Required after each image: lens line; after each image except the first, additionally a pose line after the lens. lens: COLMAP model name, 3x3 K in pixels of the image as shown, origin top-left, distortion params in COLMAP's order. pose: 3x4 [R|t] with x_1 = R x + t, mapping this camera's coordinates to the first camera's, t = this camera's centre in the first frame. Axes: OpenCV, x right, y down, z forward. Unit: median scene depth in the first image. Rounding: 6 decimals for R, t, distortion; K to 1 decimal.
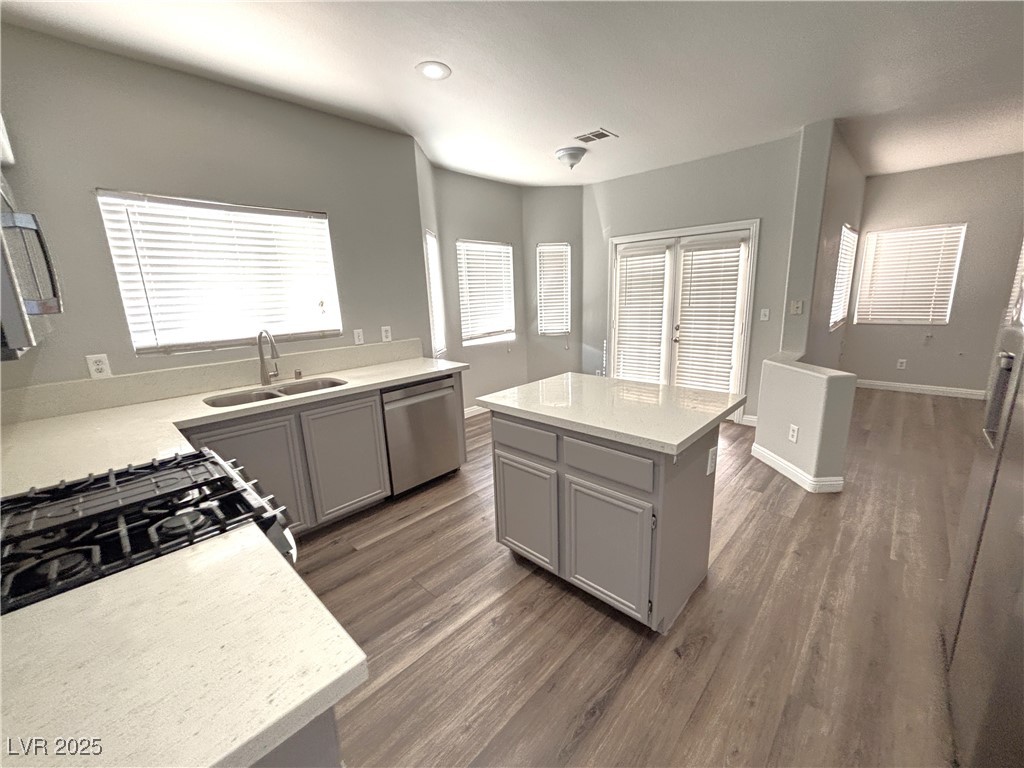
lens RADIAL K [[413.8, 0, 512.0], [0, 413.8, 384.0], [0, 0, 1]] dist [0.001603, 0.000154]
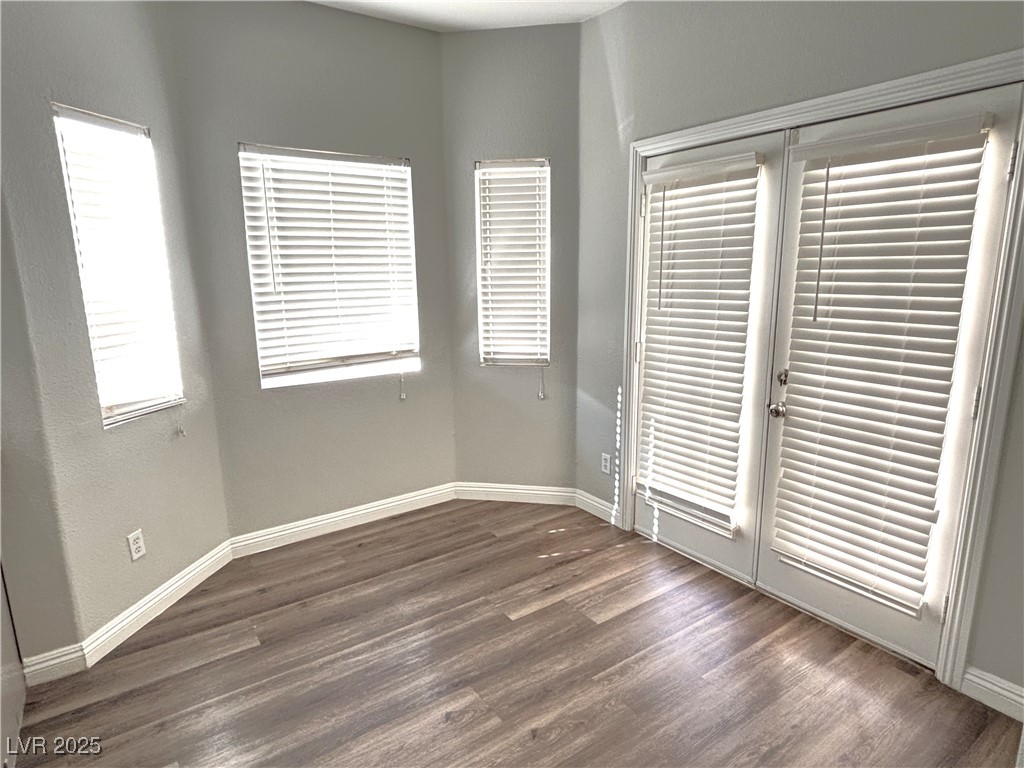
lens RADIAL K [[590.3, 0, 512.0], [0, 590.3, 384.0], [0, 0, 1]] dist [0.002818, 0.001872]
pose [[0.977668, 0.065106, -0.199815, 0.251034], [-0.067893, 0.997667, -0.007122, -0.102680], [0.198885, 0.020529, 0.979808, 0.408973]]
